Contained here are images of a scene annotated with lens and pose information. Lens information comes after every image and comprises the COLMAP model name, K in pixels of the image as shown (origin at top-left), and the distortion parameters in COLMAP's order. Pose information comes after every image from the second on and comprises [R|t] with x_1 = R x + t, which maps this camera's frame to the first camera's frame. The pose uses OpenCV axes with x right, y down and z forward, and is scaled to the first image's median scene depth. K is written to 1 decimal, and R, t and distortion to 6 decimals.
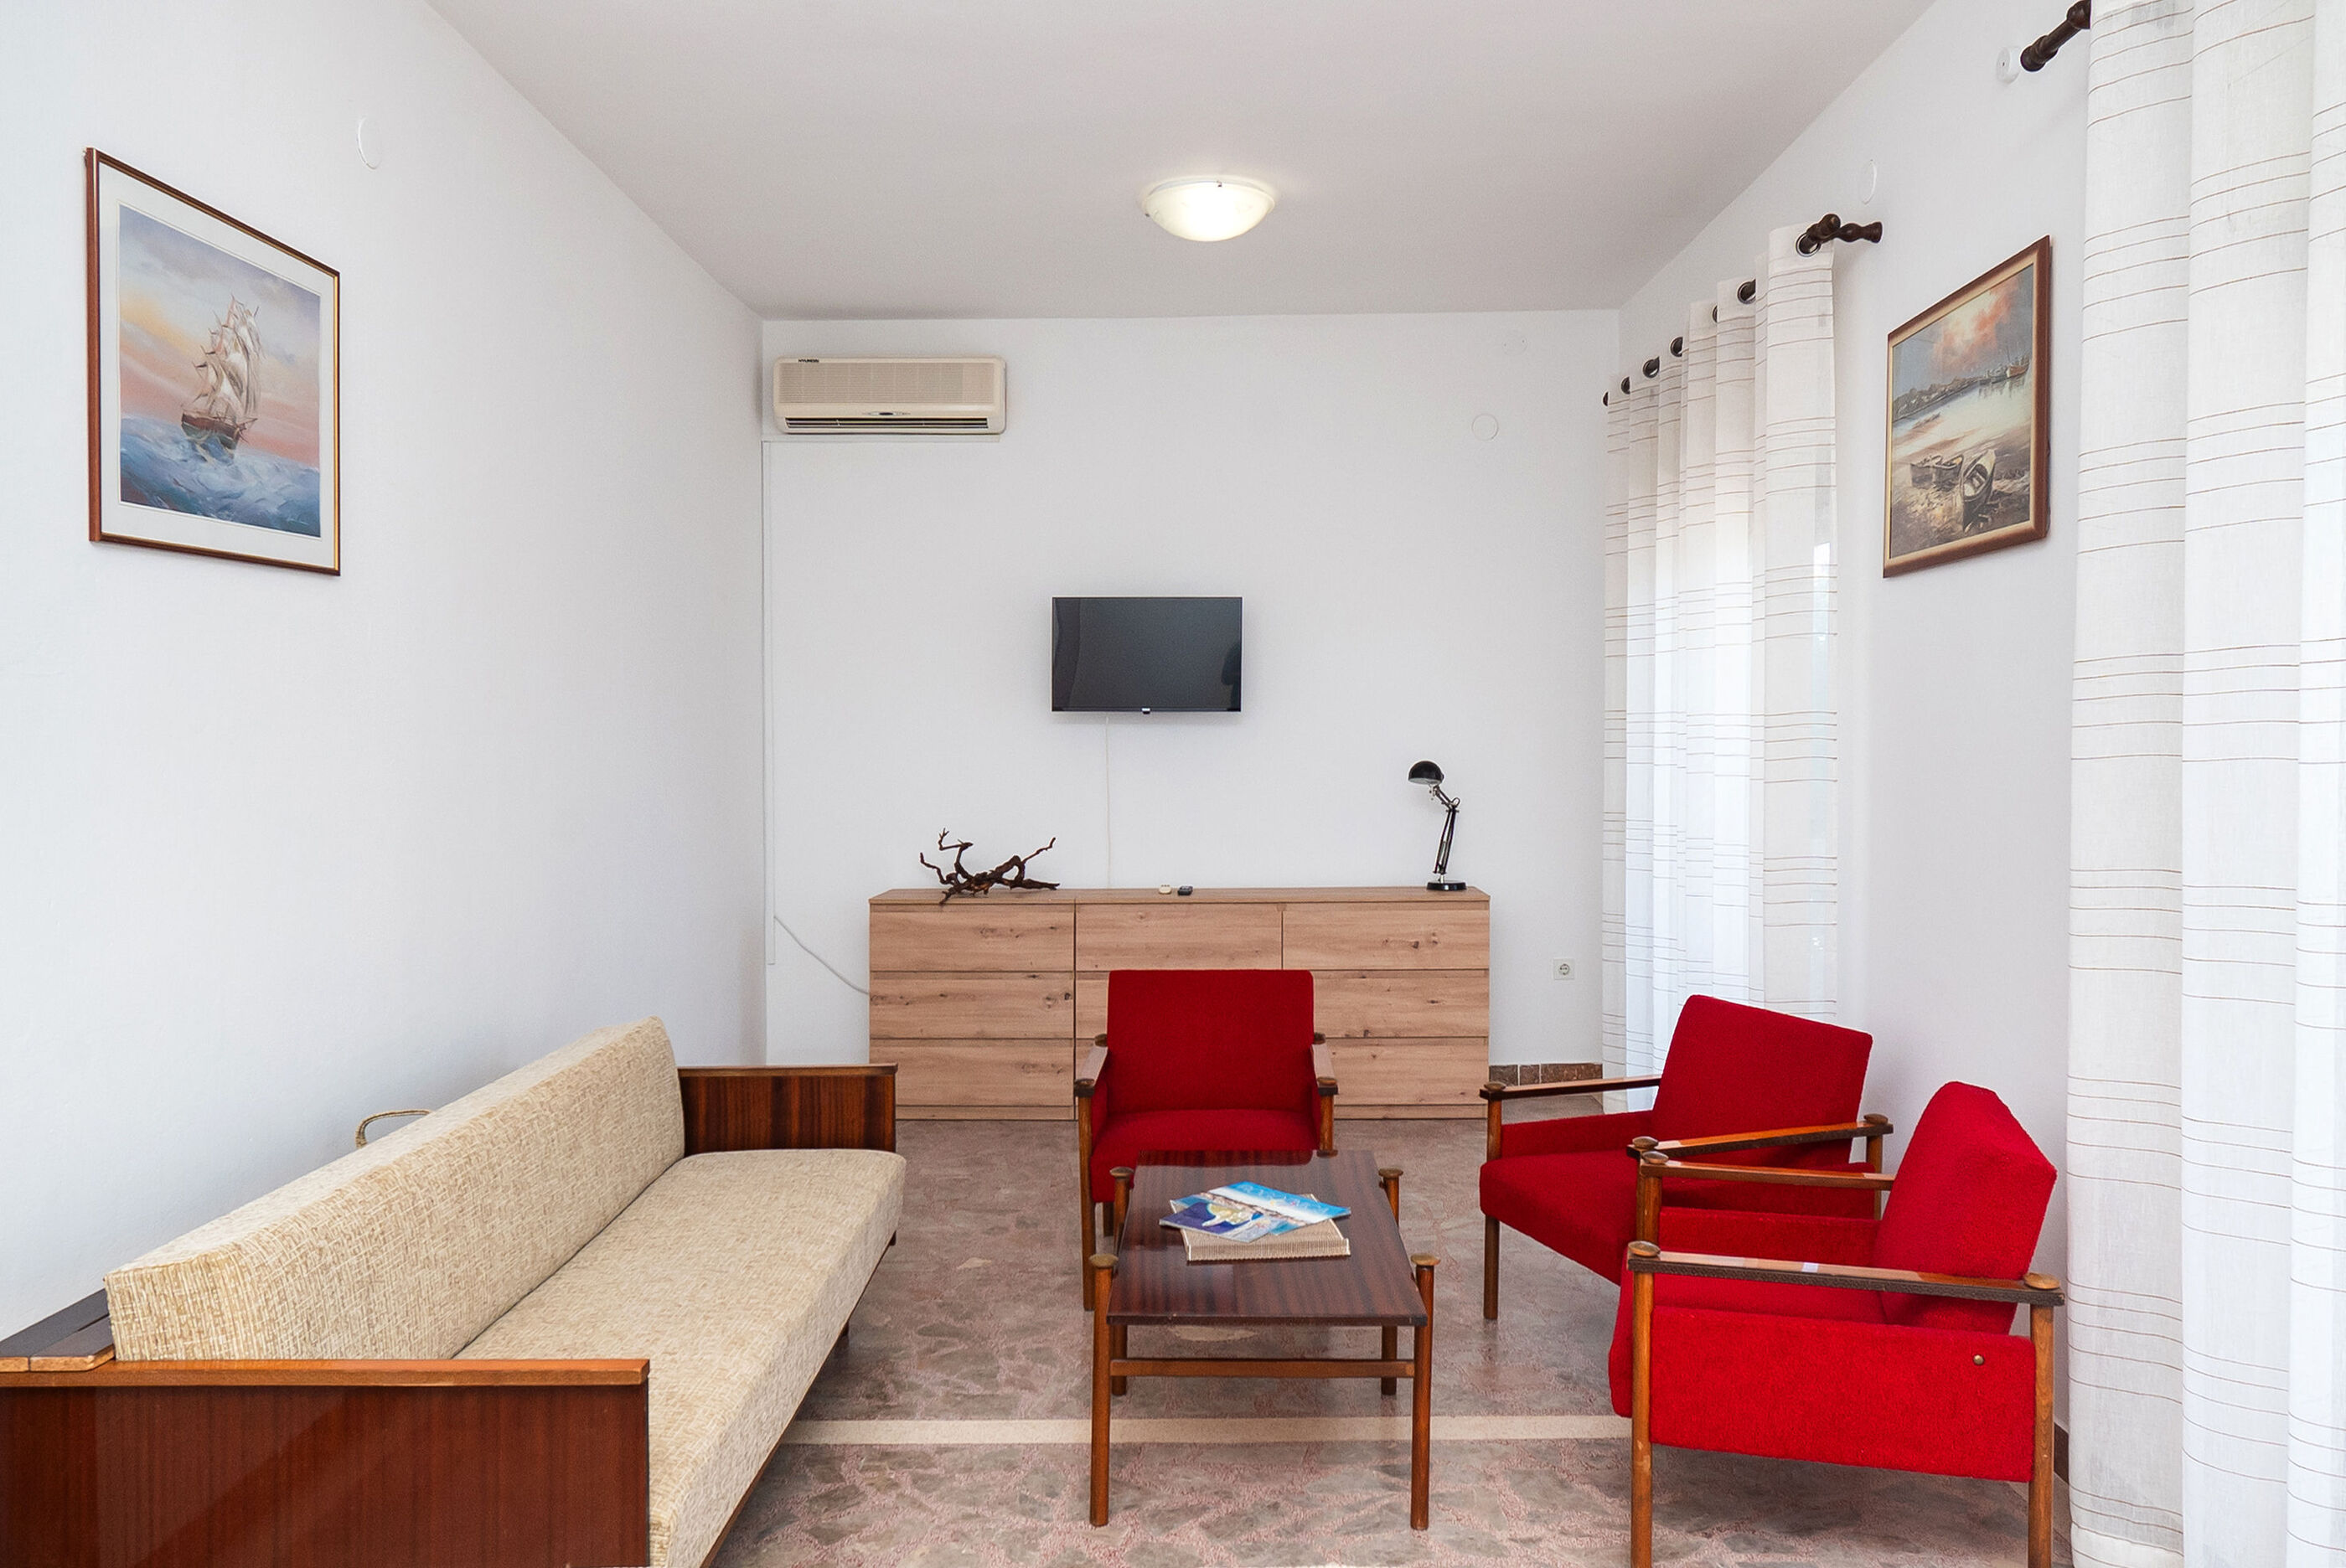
lens RADIAL K [[1695.1, 0, 1291.2], [0, 1695.1, 774.7], [0, 0, 1]] dist [-0.005775, 0.012742]
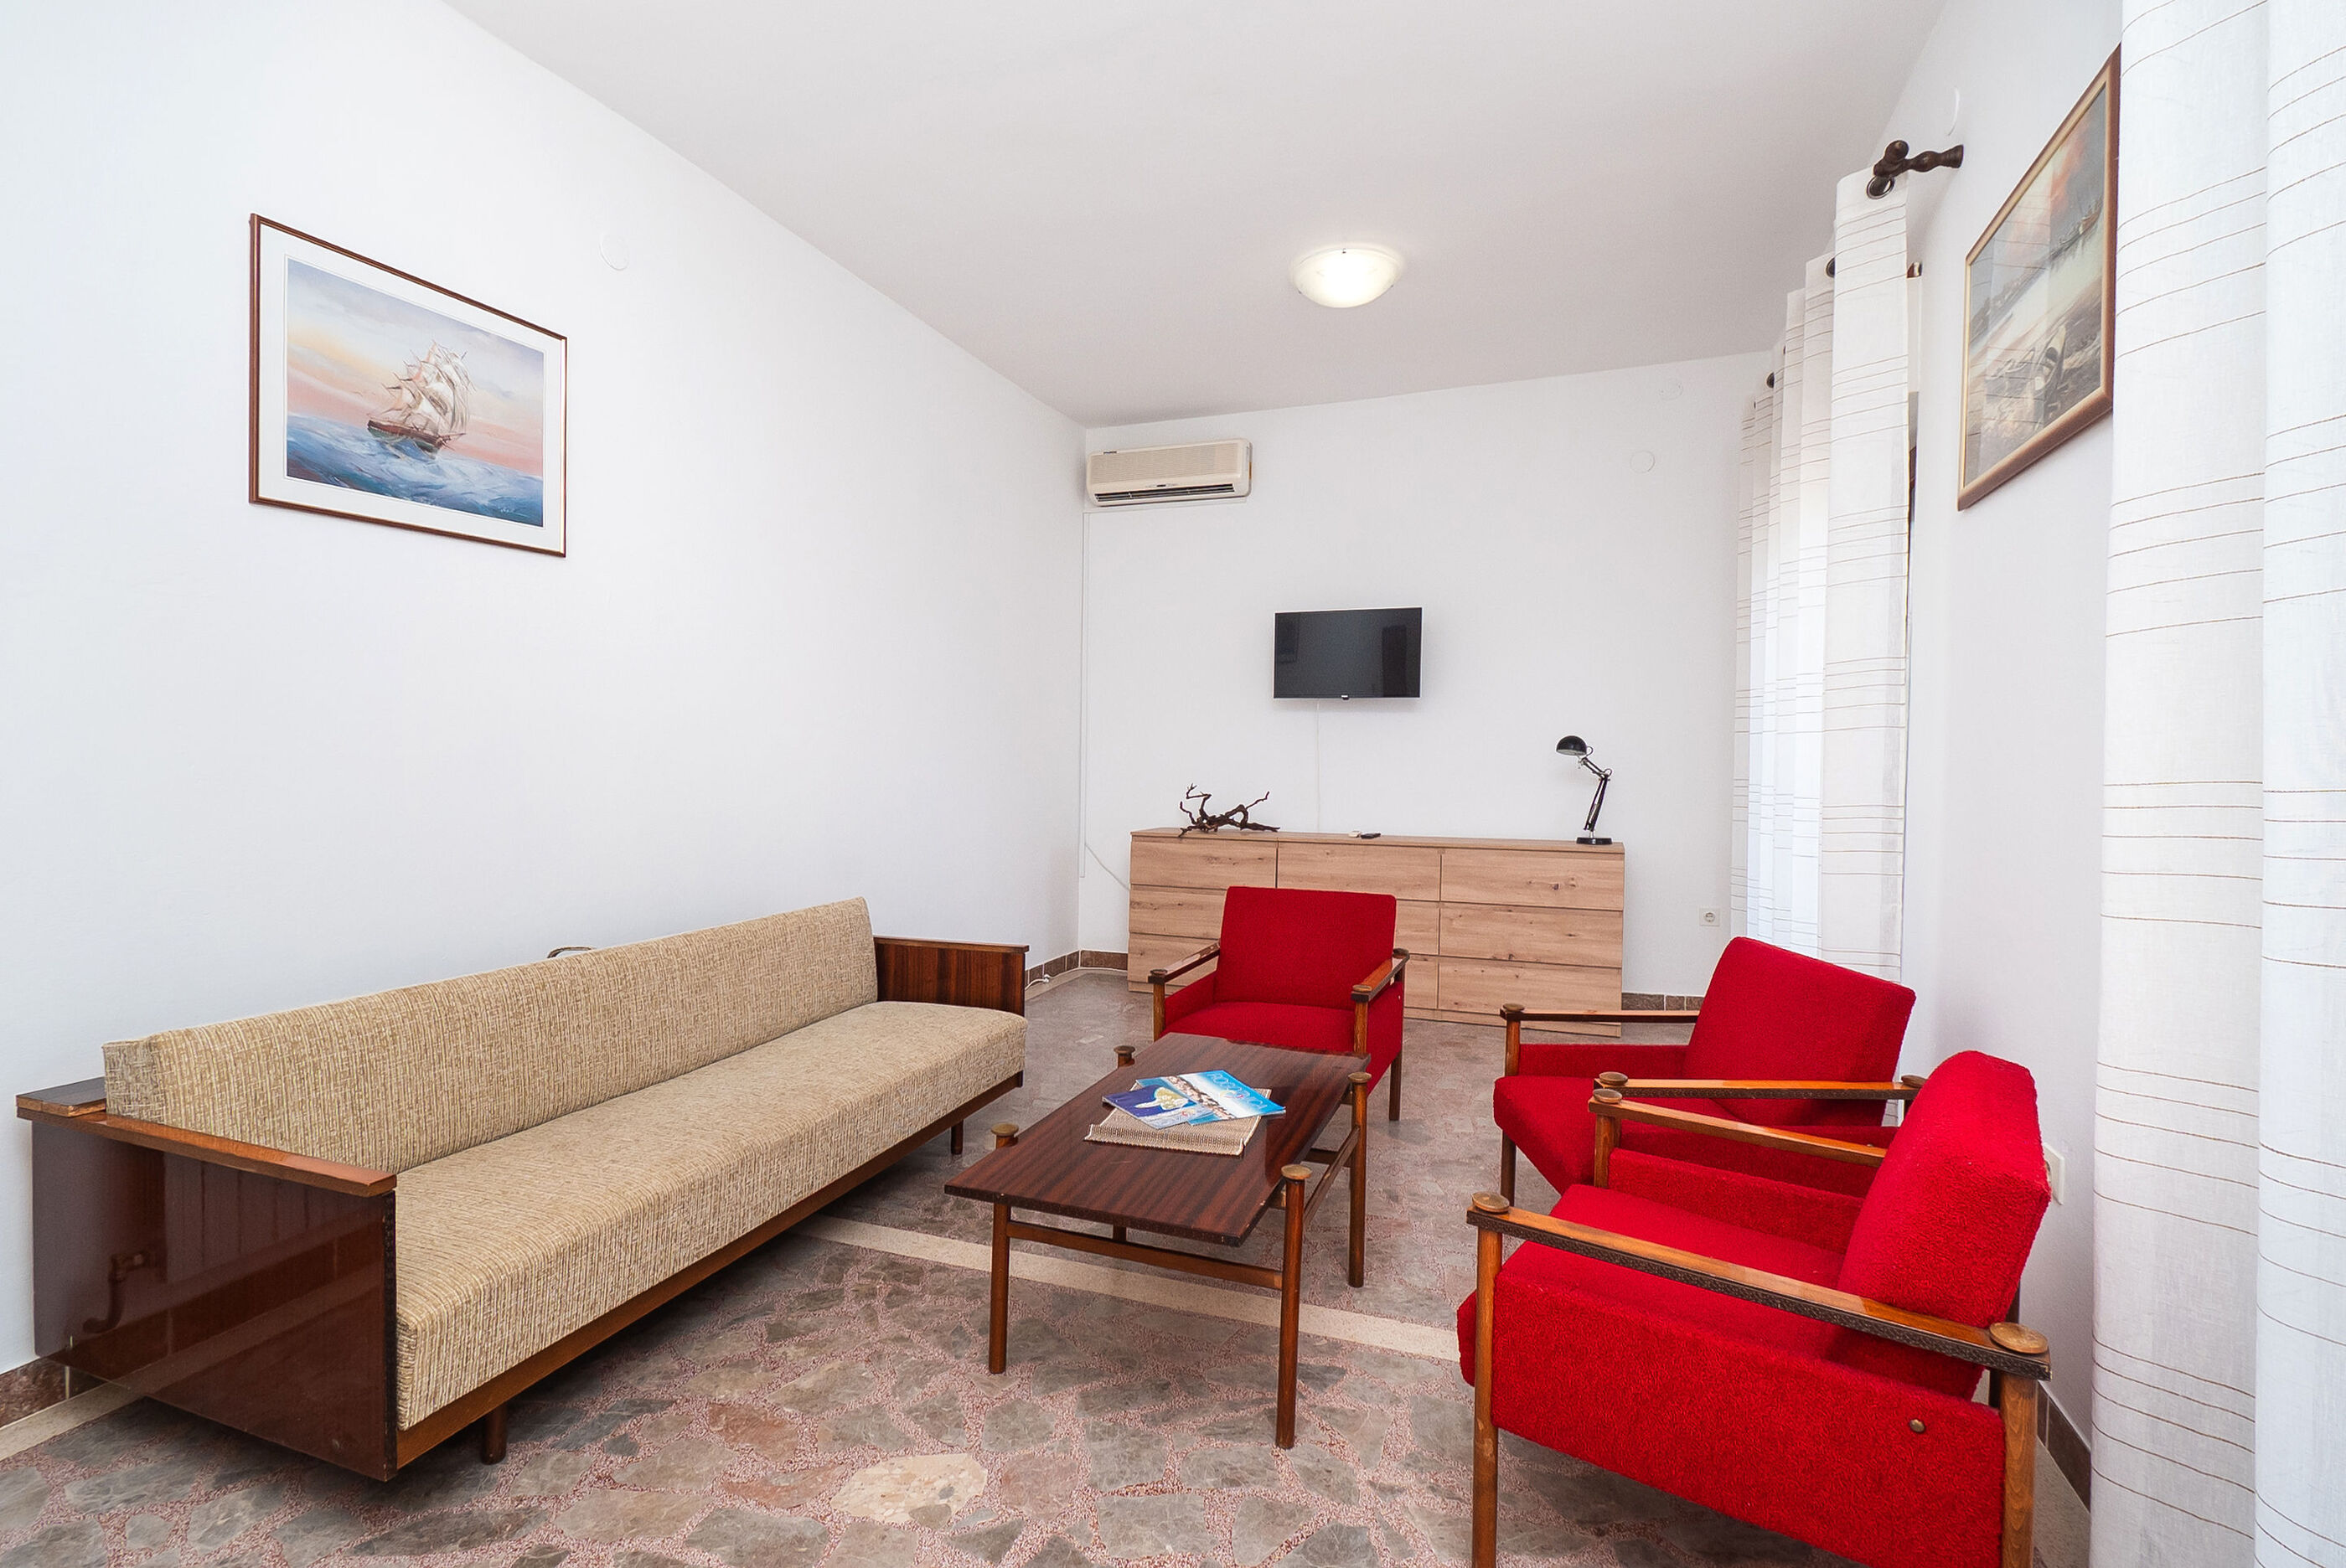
lens RADIAL K [[1073.7, 0, 1208.3], [0, 1073.7, 775.7], [0, 0, 1]] dist [0.005039, -0.008427]
pose [[0.925811, 0.012591, -0.377777, 0.253663], [-0.015921, 0.999857, -0.005694, 0.056848], [0.377652, 0.011286, 0.925879, 0.382080]]
